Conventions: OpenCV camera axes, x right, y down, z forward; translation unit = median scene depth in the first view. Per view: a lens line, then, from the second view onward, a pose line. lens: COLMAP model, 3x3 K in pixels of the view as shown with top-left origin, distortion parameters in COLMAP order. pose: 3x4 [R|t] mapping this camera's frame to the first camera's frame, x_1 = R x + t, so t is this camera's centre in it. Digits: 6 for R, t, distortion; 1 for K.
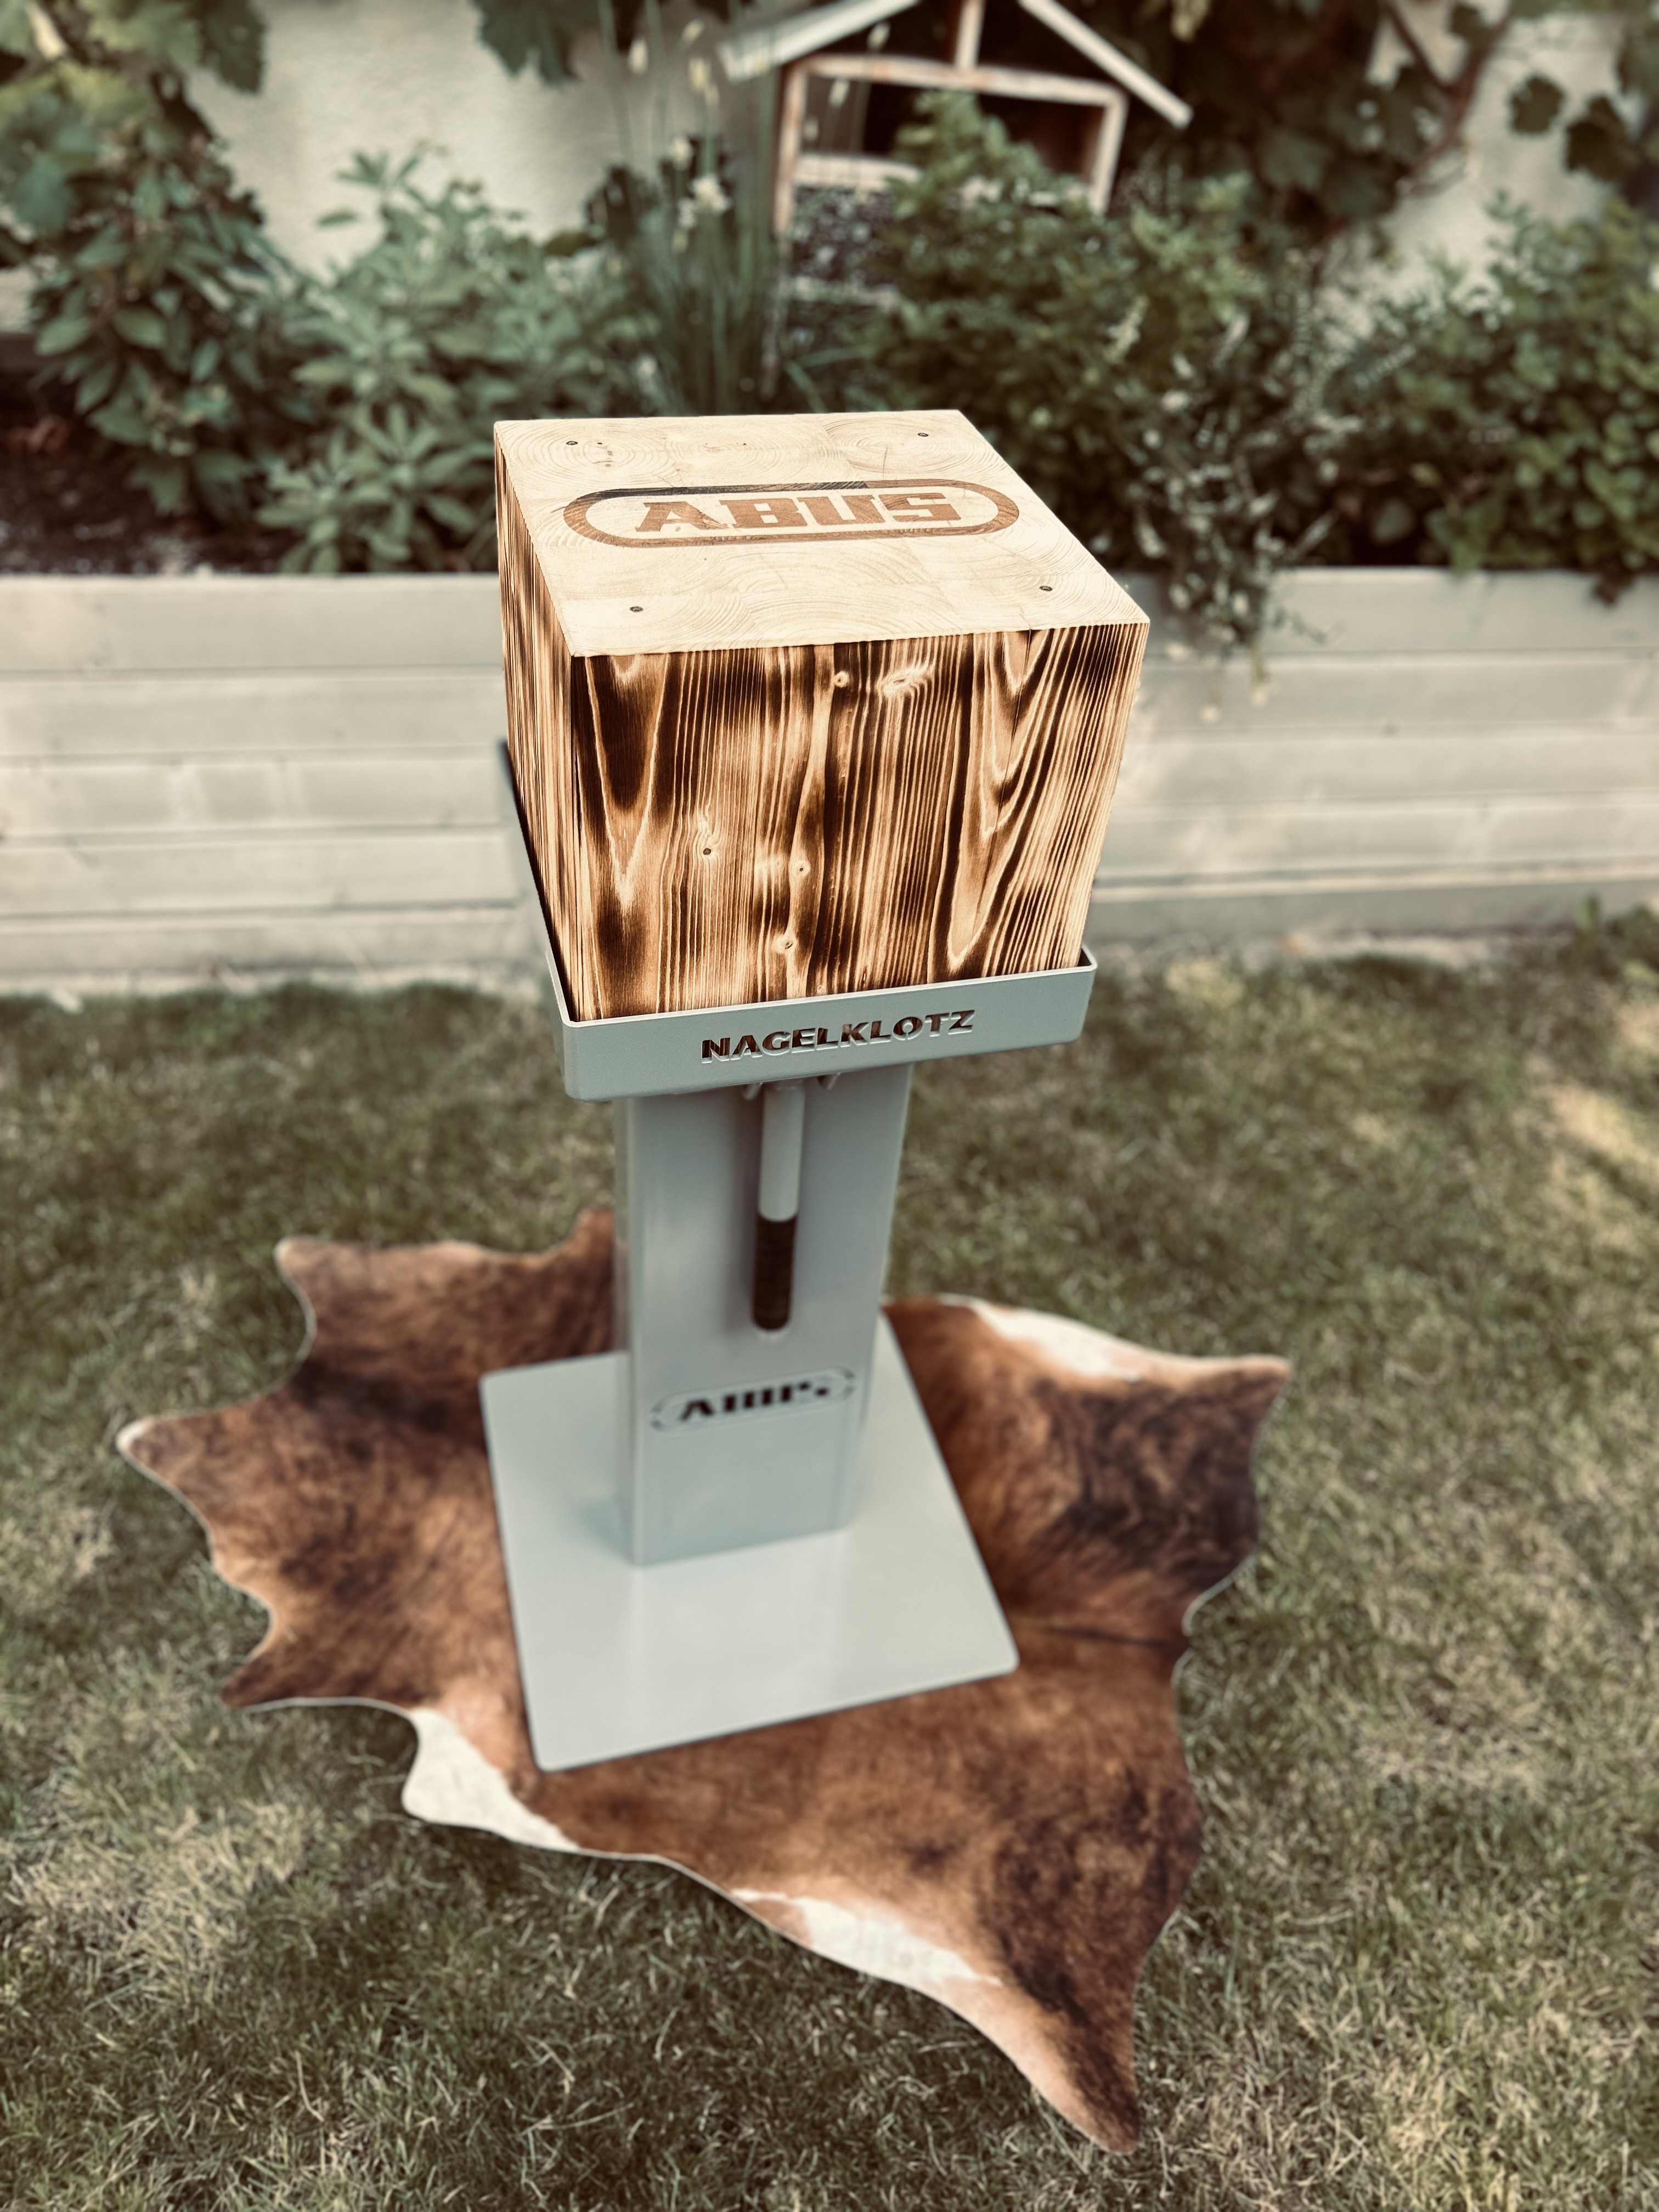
lens RADIAL K [[1664.1, 0, 832.7], [0, 1664.1, 1111.4], [0, 0, 1]] dist [-0.000647, 0.004446]
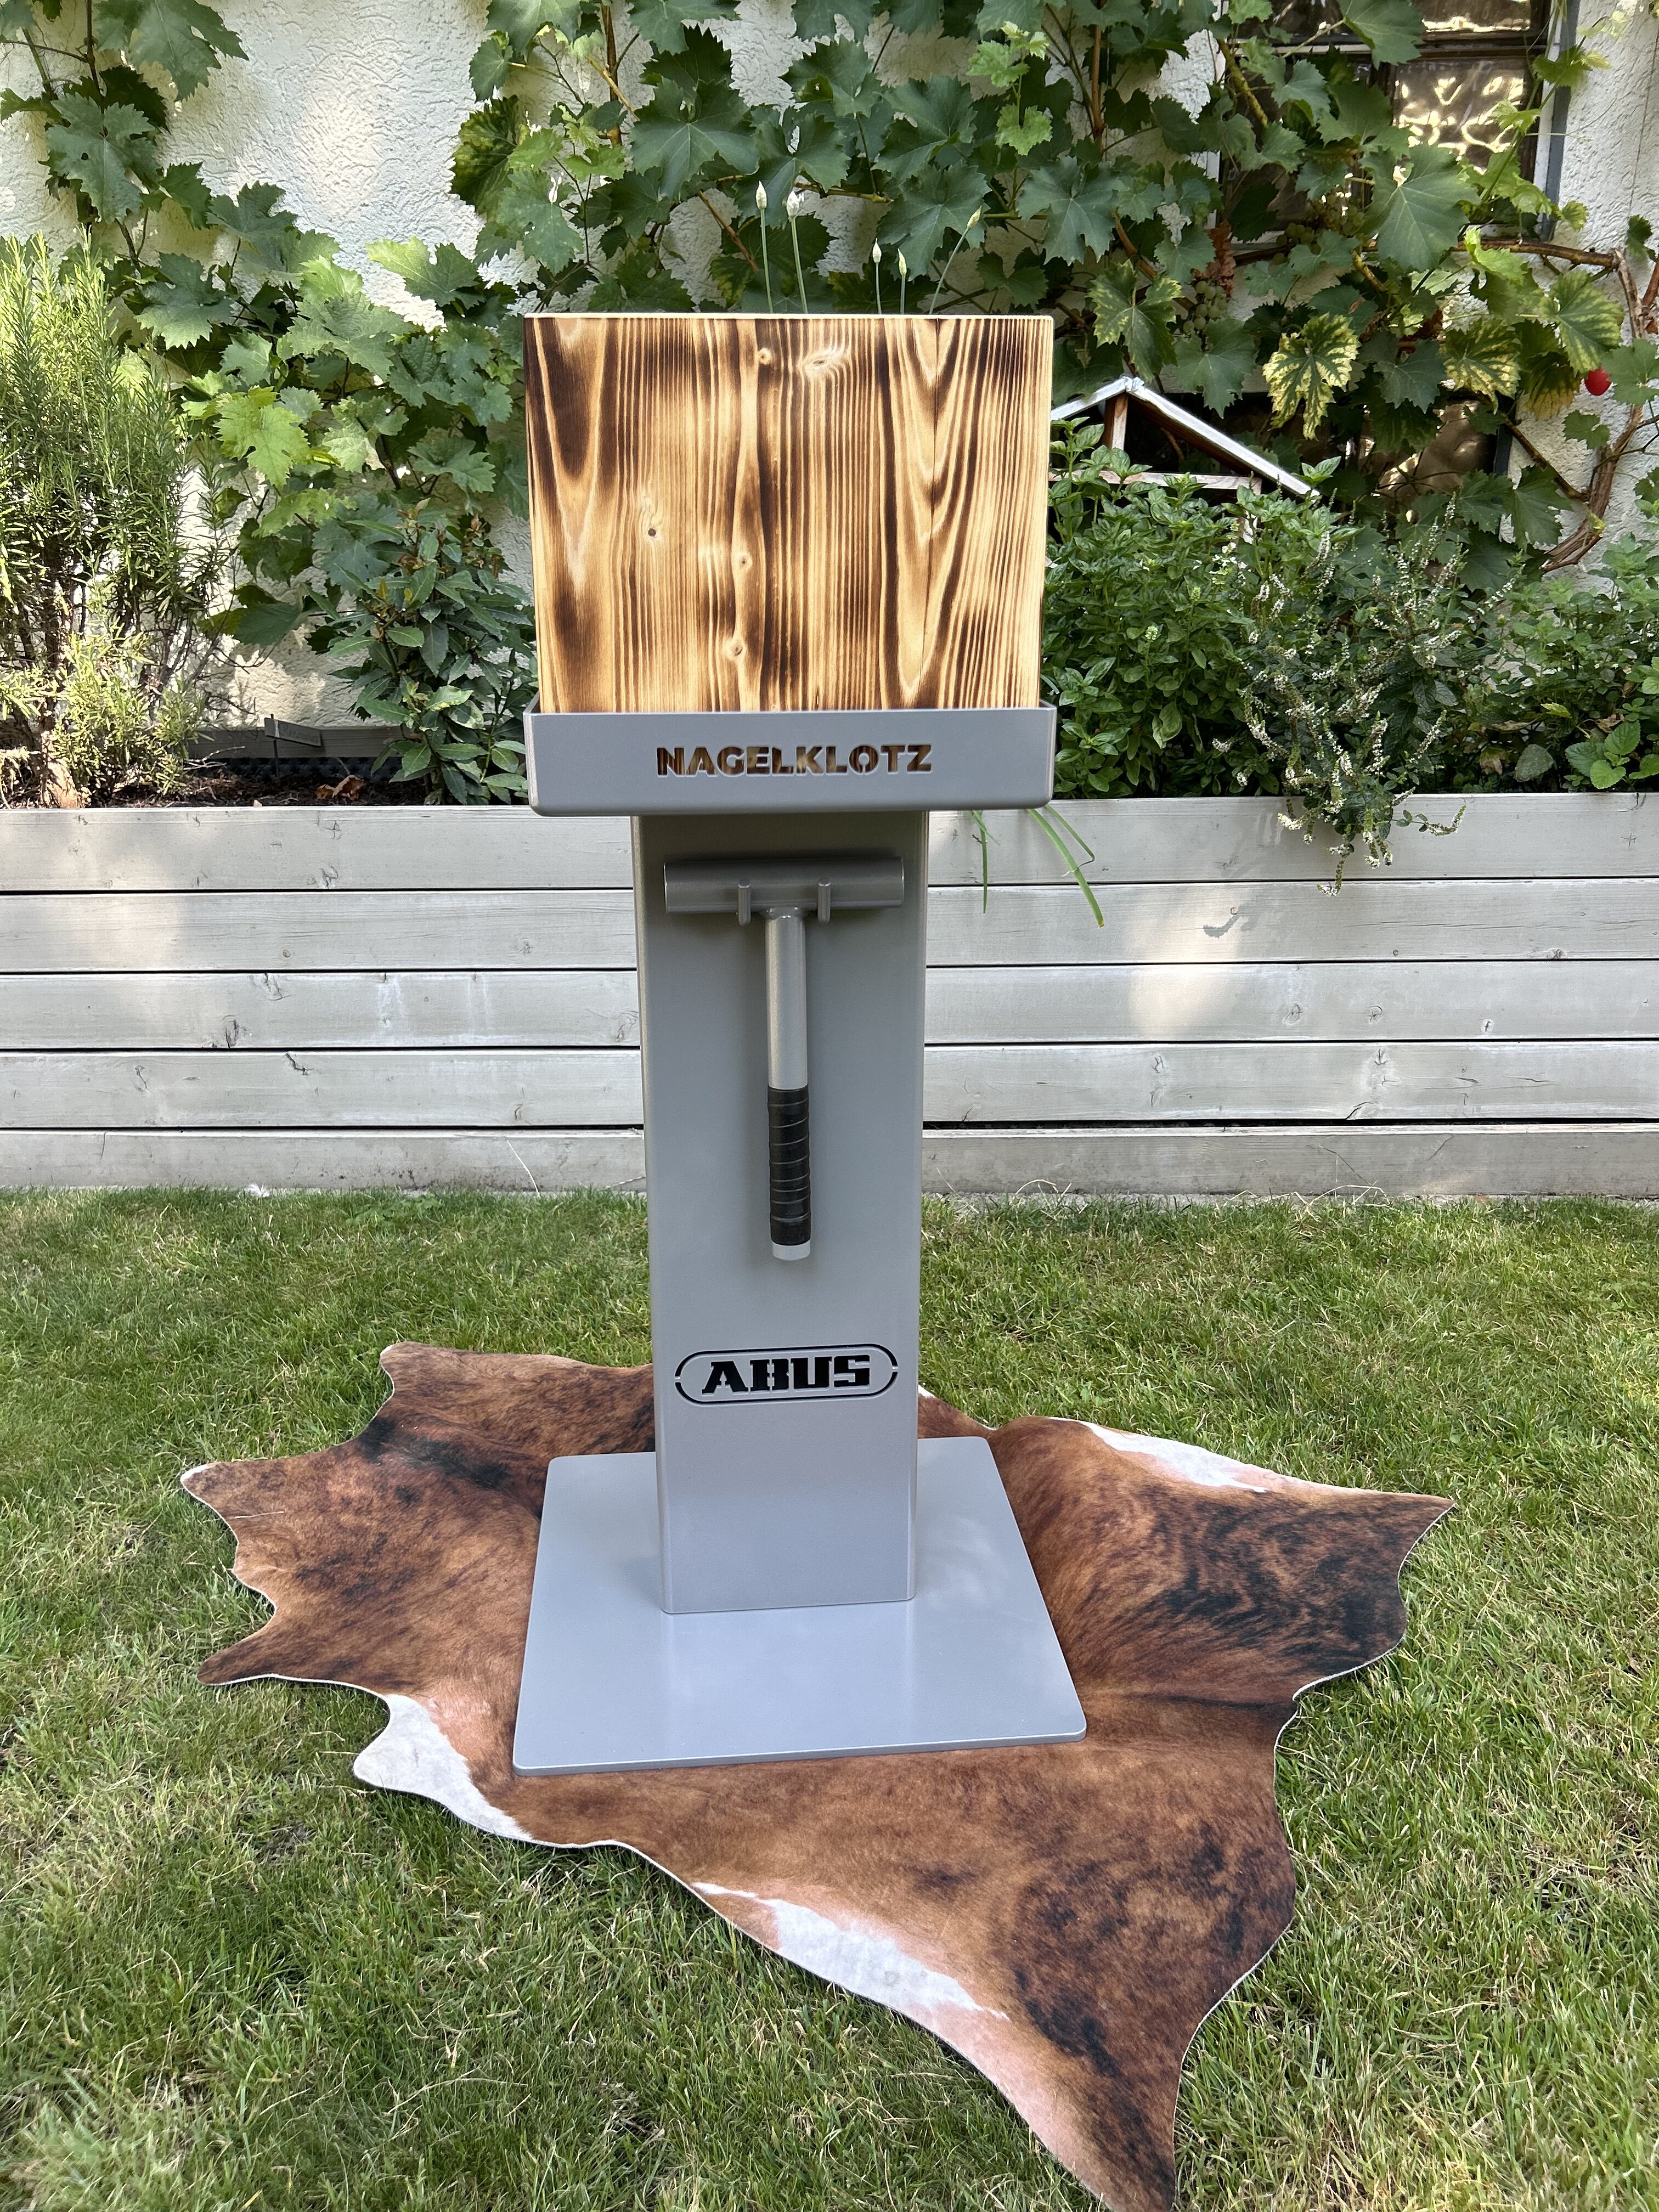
lens RADIAL K [[1664.1, 0, 832.2], [0, 1664.1, 1111.4], [0, 0, 1]] dist [-0.000647, 0.004446]
pose [[0.982259, -0.011274, -0.187192, 0.159514], [-0.058568, 0.929819, -0.363326, 0.388499], [0.178151, 0.367843, 0.912663, 0.105933]]
